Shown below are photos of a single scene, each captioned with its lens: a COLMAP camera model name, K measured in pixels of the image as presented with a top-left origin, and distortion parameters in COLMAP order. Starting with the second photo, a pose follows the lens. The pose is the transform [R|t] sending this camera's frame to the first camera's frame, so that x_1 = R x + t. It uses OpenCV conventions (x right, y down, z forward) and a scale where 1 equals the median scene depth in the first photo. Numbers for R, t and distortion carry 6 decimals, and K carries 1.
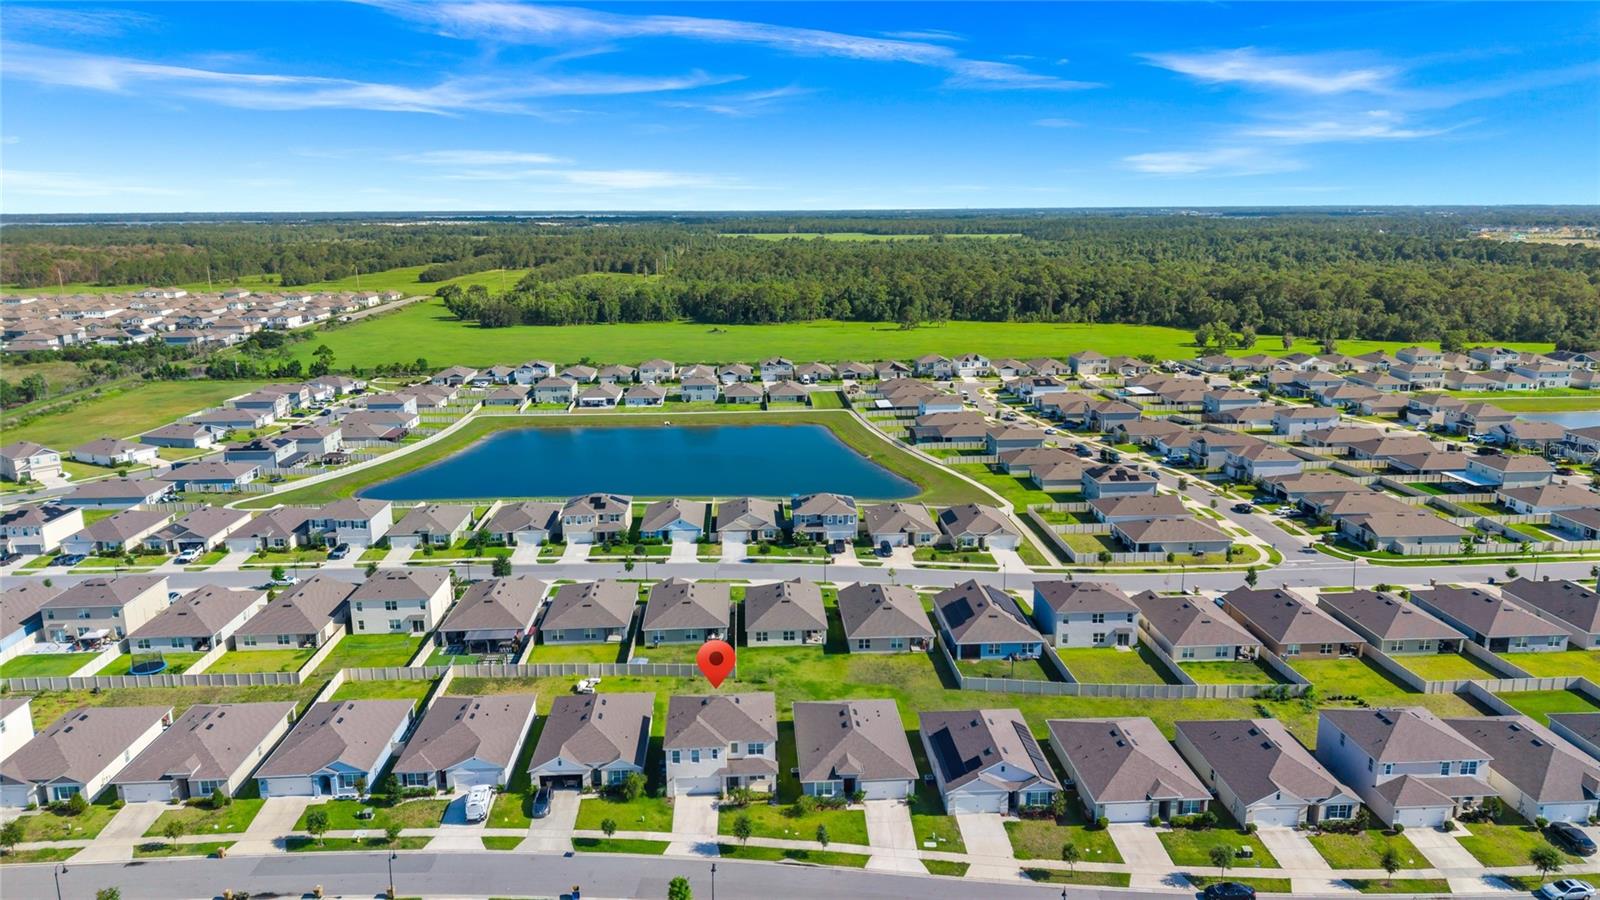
lens RADIAL K [[1057.9, 0, 797.8], [0, 1057.9, 460.7], [0, 0, 1]] dist [0.084123, -0.114299]
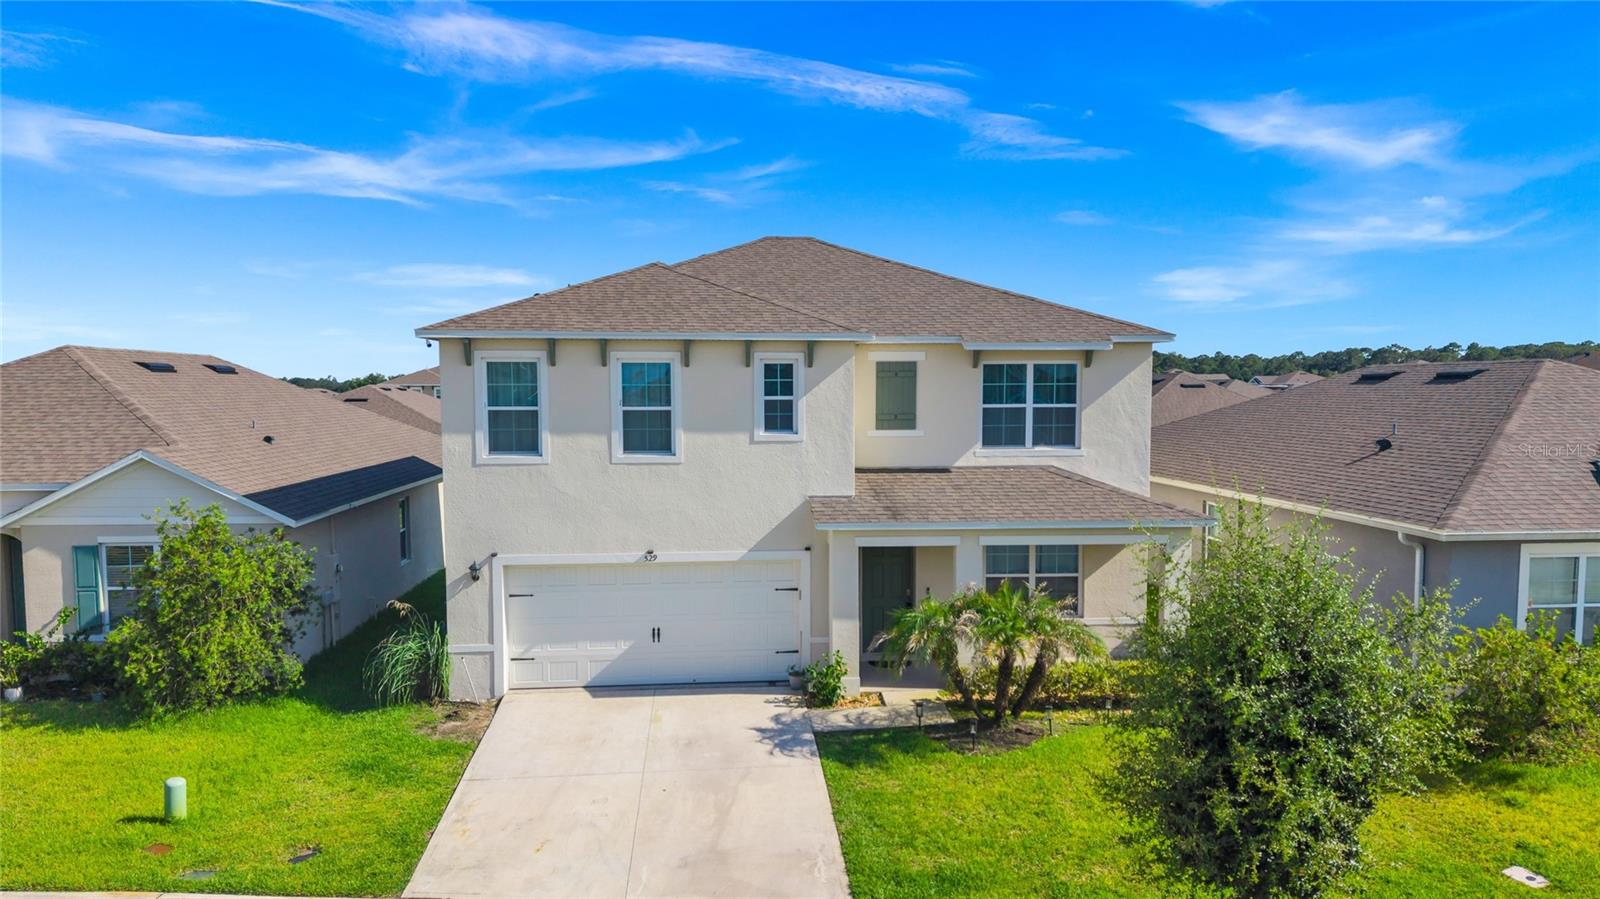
lens RADIAL K [[1135.5, 0, 802.7], [0, 1135.5, 491.7], [0, 0, 1]] dist [0.028426, -0.003077]
pose [[0.999488, 0.003840, 0.031767, -0.059106], [0.000828, 0.989339, -0.145628, 0.231349], [-0.031987, 0.145579, 0.988829, 0.628404]]
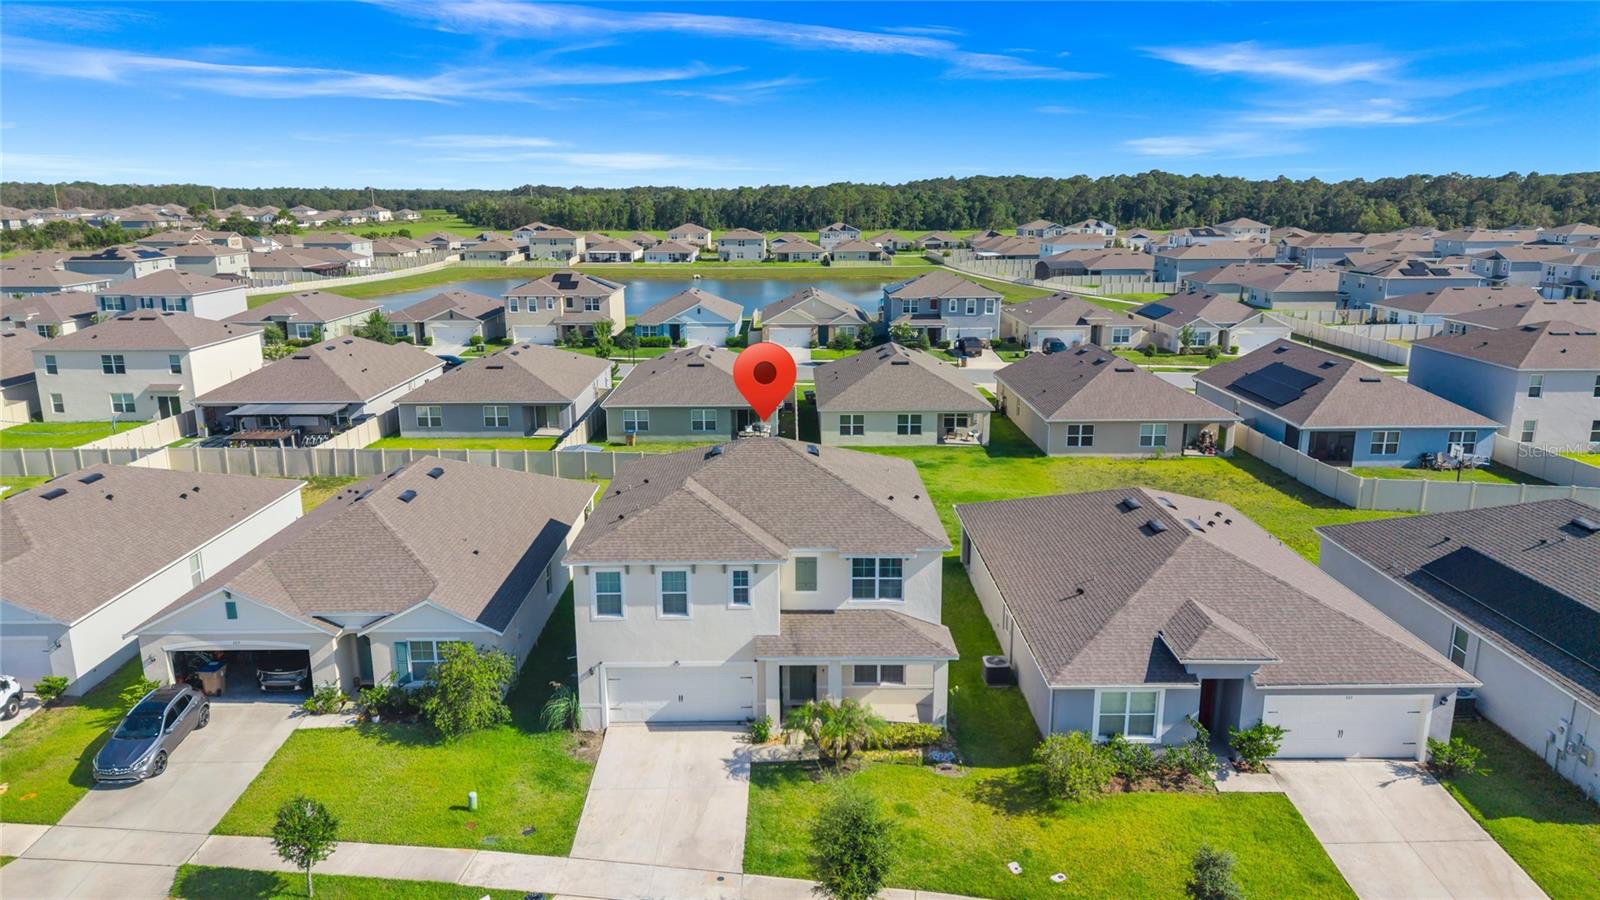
lens RADIAL K [[1057.9, 0, 797.8], [0, 1057.9, 460.7], [0, 0, 1]] dist [0.084123, -0.114299]
pose [[0.998929, 0.015660, -0.043535, -0.037238], [-0.015096, 0.999798, 0.013262, 0.175785], [0.043734, -0.012591, 0.998964, 0.527709]]
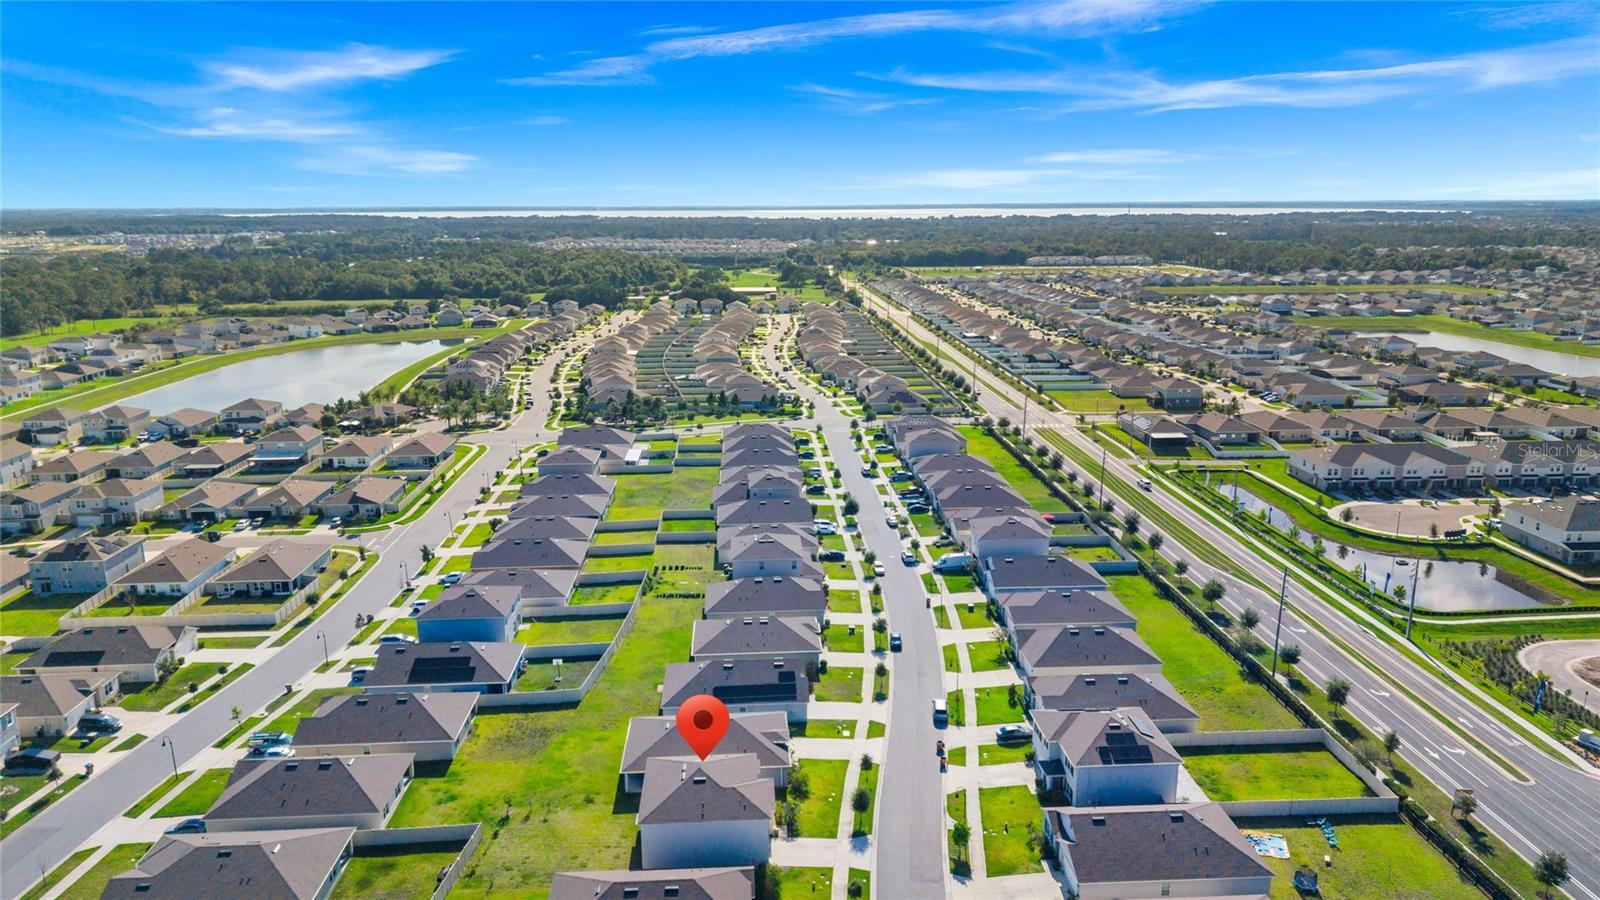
lens RADIAL K [[1057.9, 0, 797.8], [0, 1057.9, 460.7], [0, 0, 1]] dist [0.084123, -0.114299]
pose [[-0.004347, -0.232995, 0.972468, -0.692379], [0.235974, 0.944774, 0.227414, -0.158393], [-0.971750, 0.230466, 0.050874, 0.643520]]
